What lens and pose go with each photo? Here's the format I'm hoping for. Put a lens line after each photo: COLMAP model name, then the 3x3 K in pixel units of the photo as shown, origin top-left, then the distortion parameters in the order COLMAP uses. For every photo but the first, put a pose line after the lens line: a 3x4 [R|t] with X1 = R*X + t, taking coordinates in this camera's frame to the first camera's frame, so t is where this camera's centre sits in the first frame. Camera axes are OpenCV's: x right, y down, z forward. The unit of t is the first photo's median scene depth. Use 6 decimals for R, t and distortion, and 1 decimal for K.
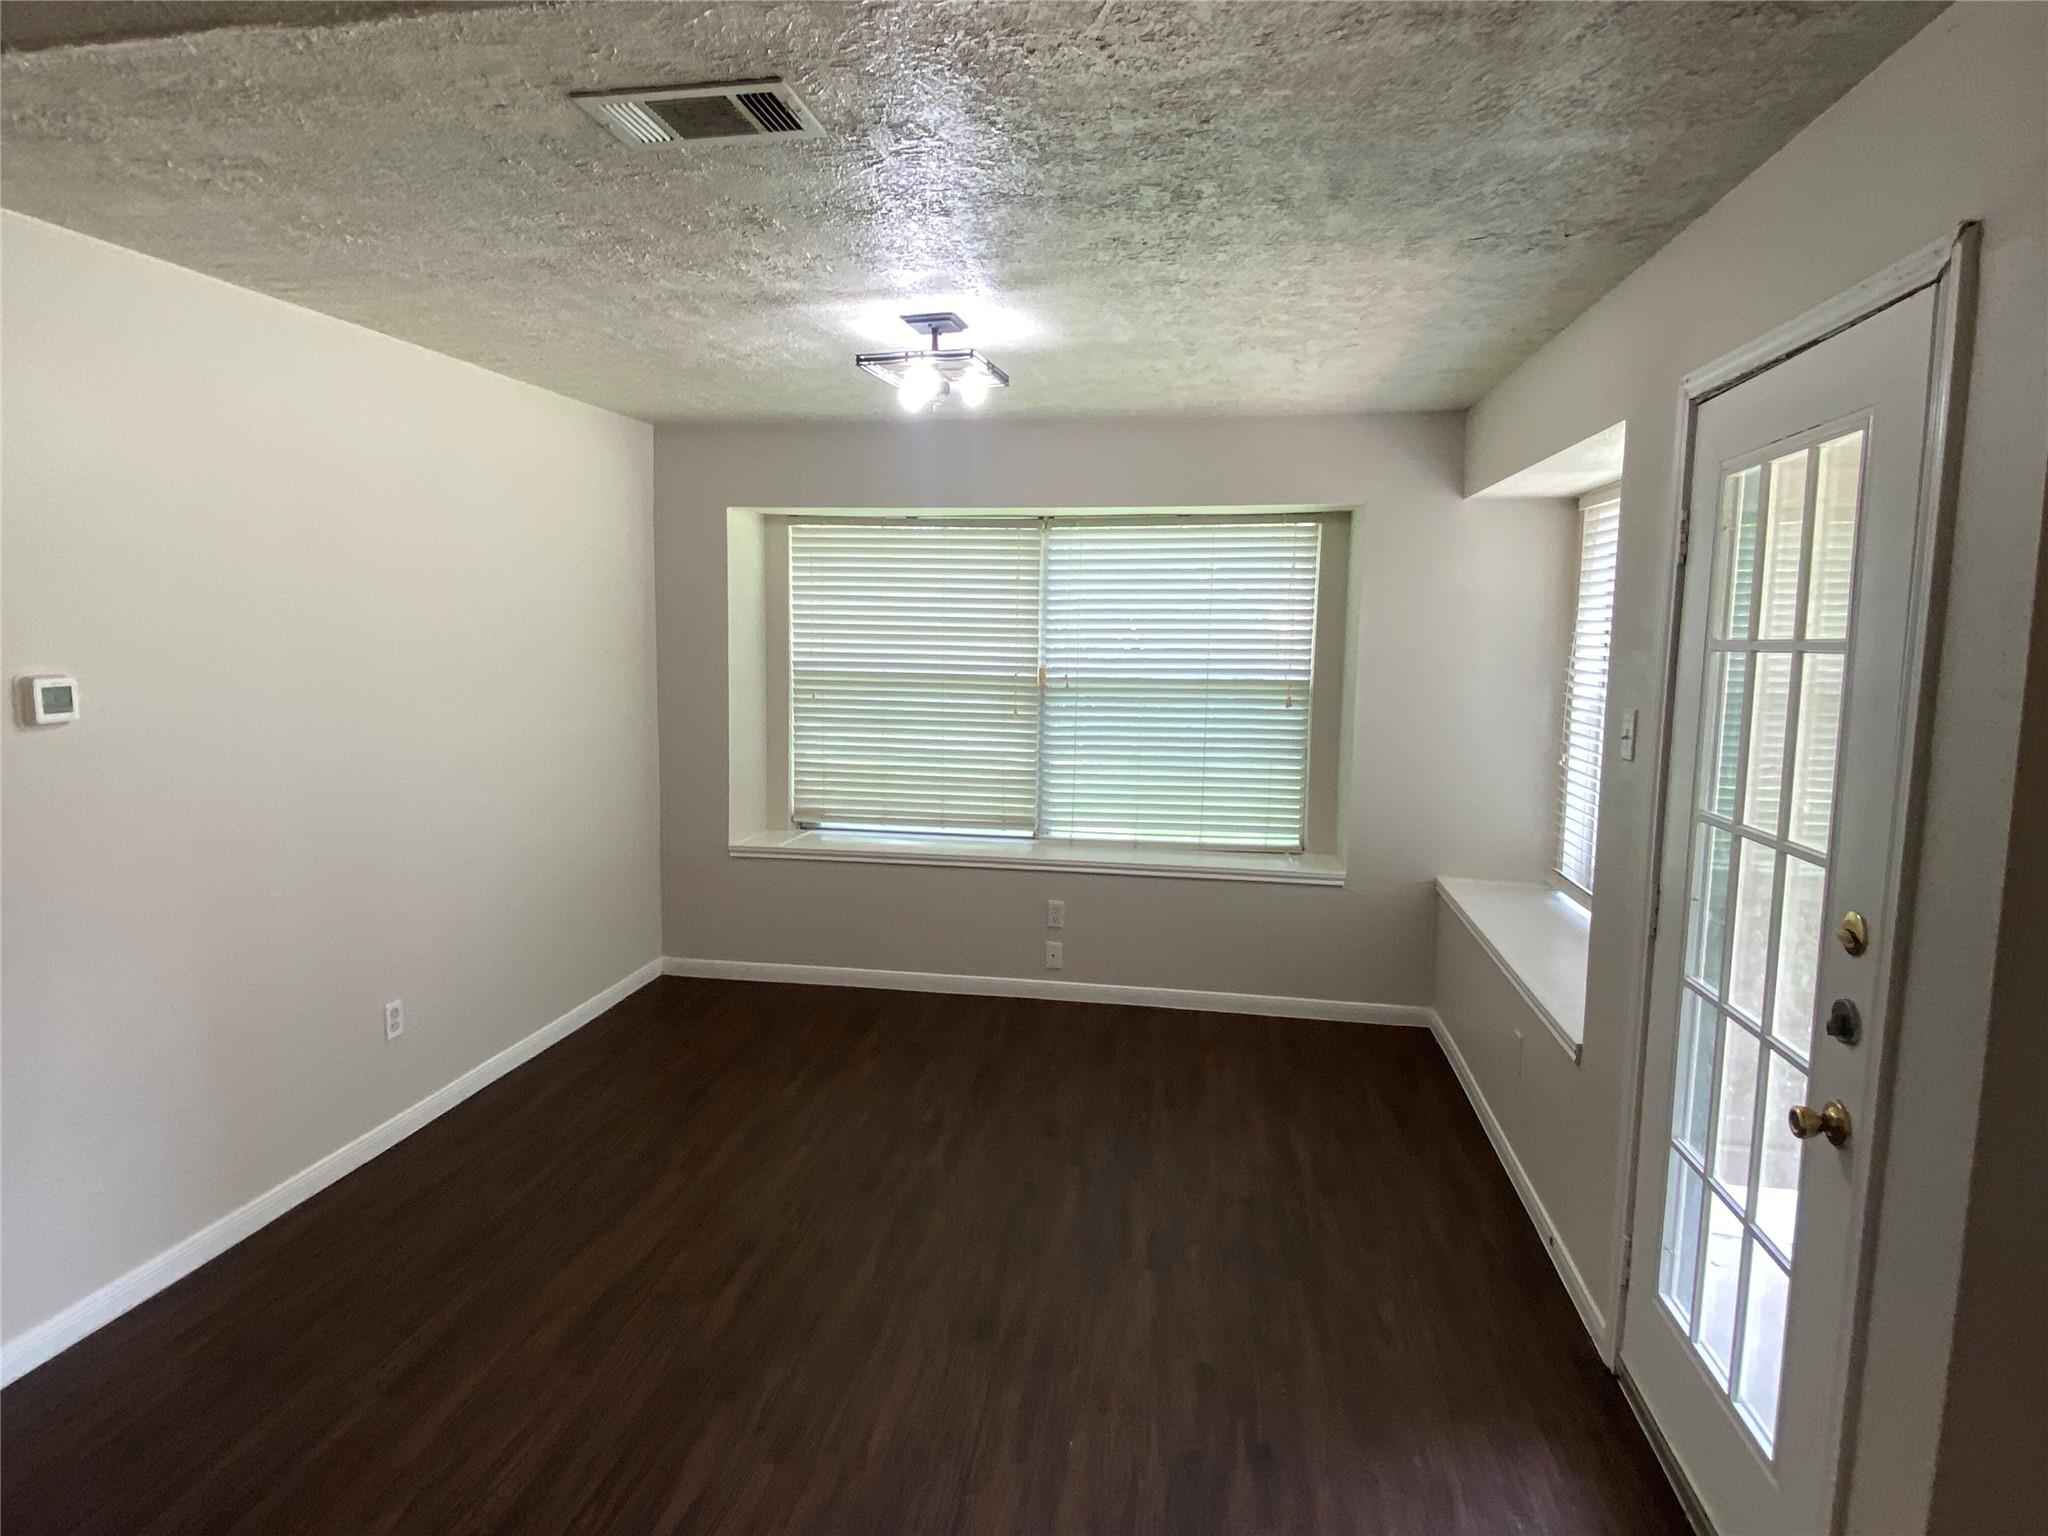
lens RADIAL K [[1138.7, 0, 1017.4], [0, 1138.7, 766.7], [0, 0, 1]] dist [-0.000463, -0.000325]
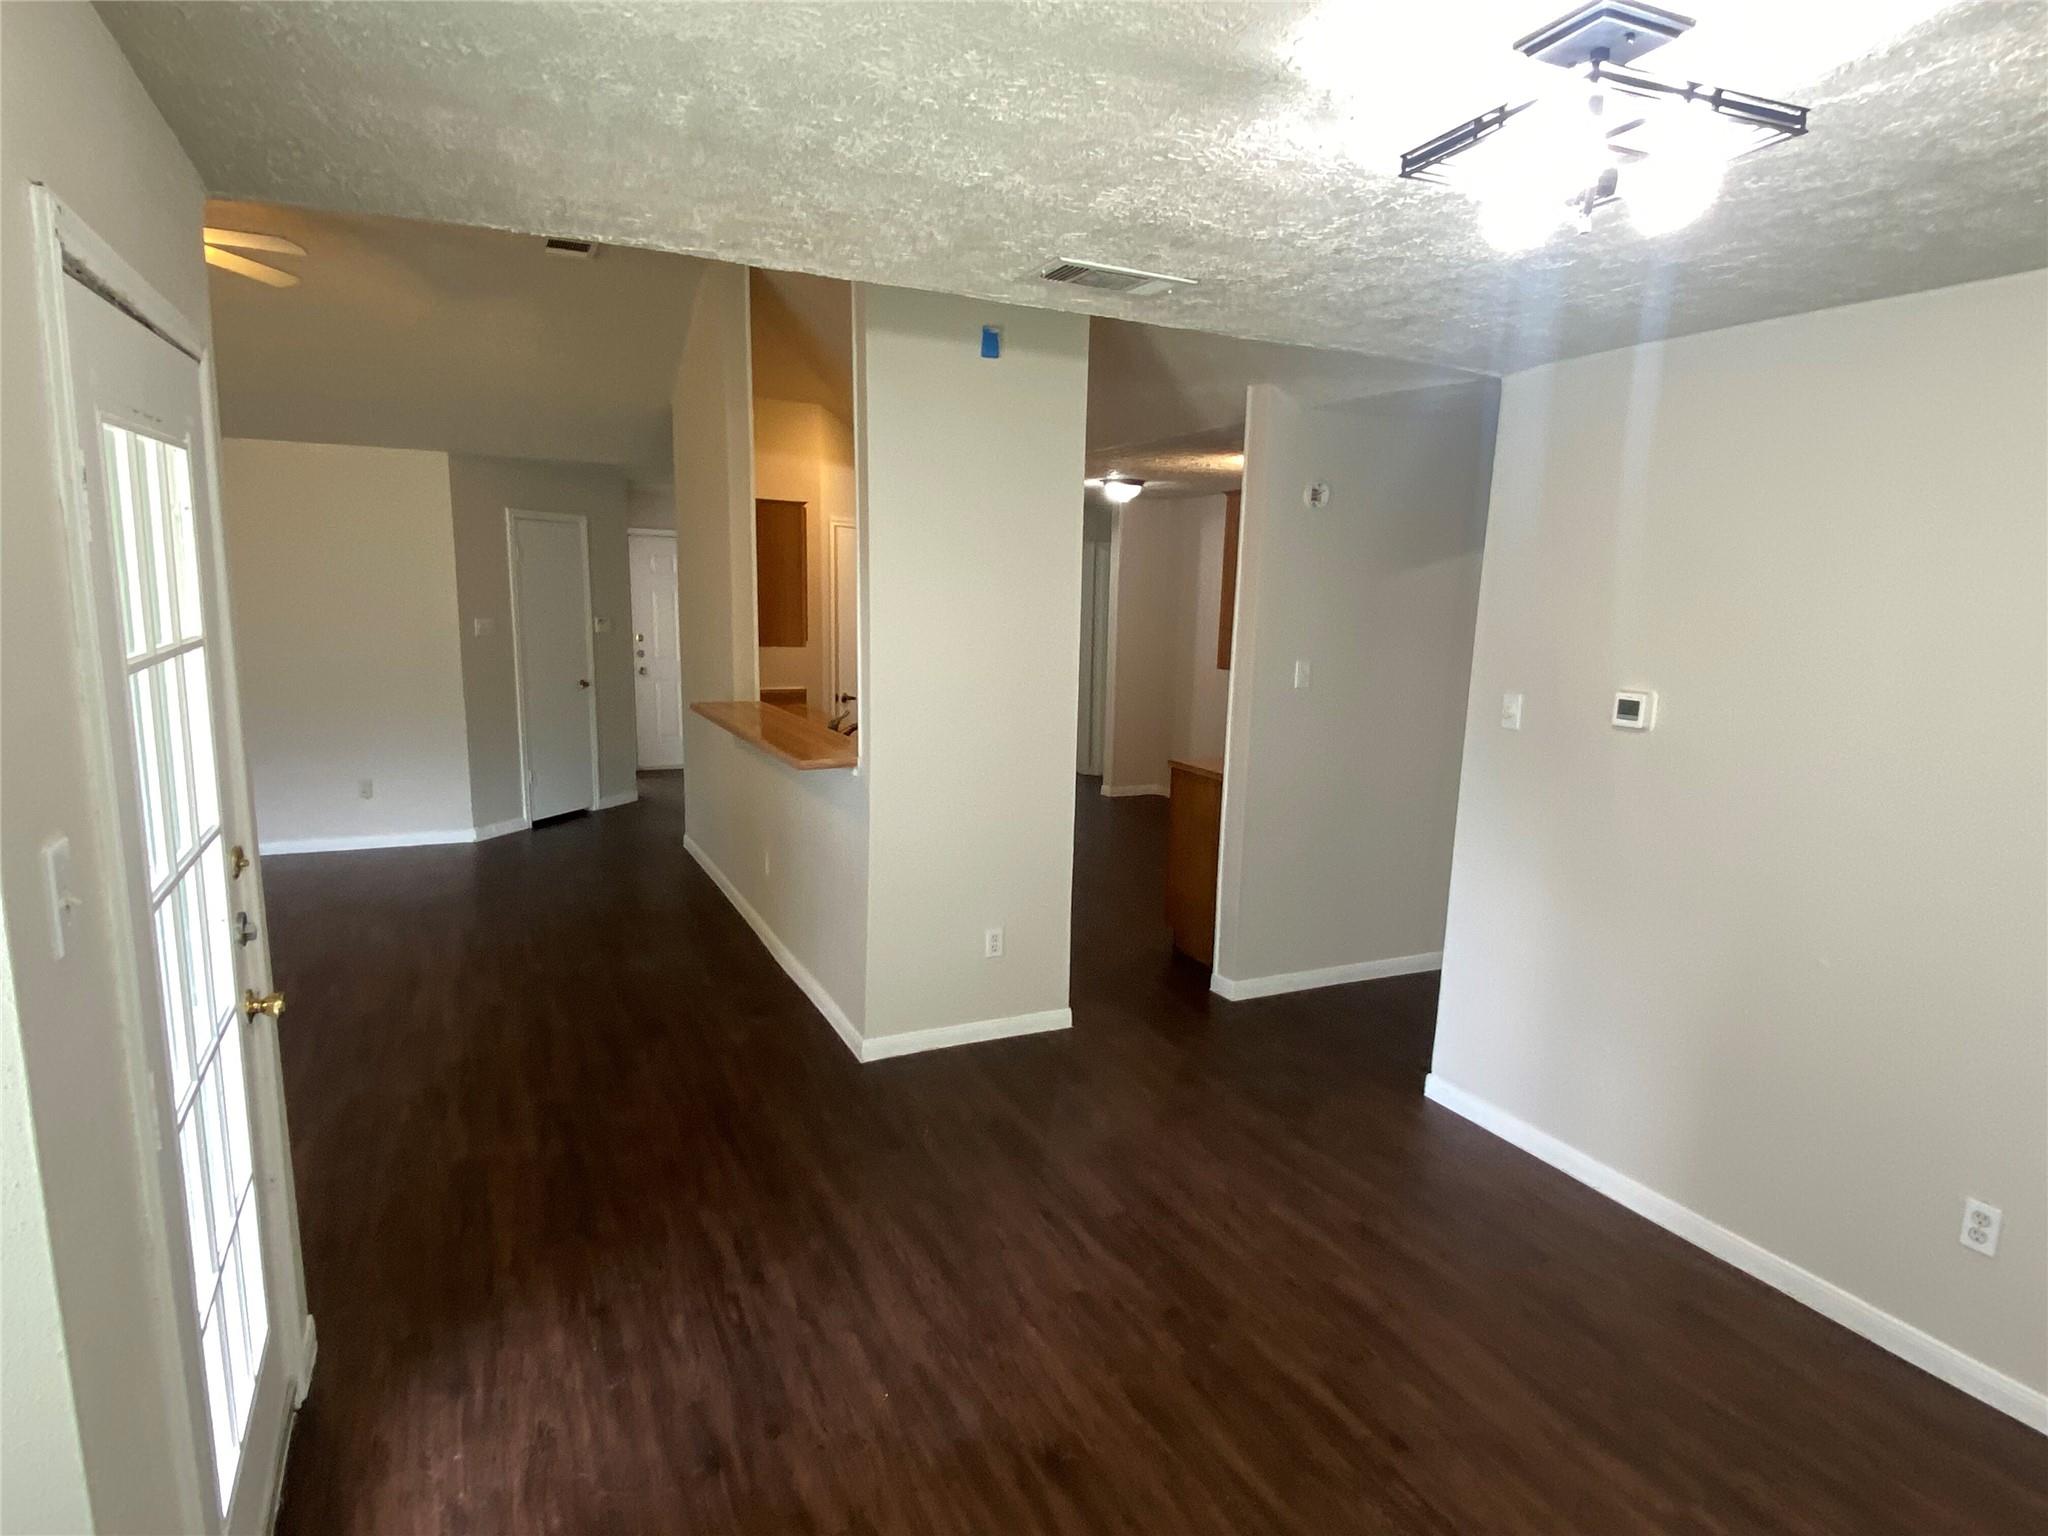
lens RADIAL K [[1138.7, 0, 1017.4], [0, 1138.7, 766.7], [0, 0, 1]] dist [-0.000463, -0.000325]
pose [[-0.811238, 0.058173, -0.581816, 0.502871], [-0.110071, 0.962056, 0.249666, -0.246074], [0.574263, 0.266580, -0.774053, 1.625724]]
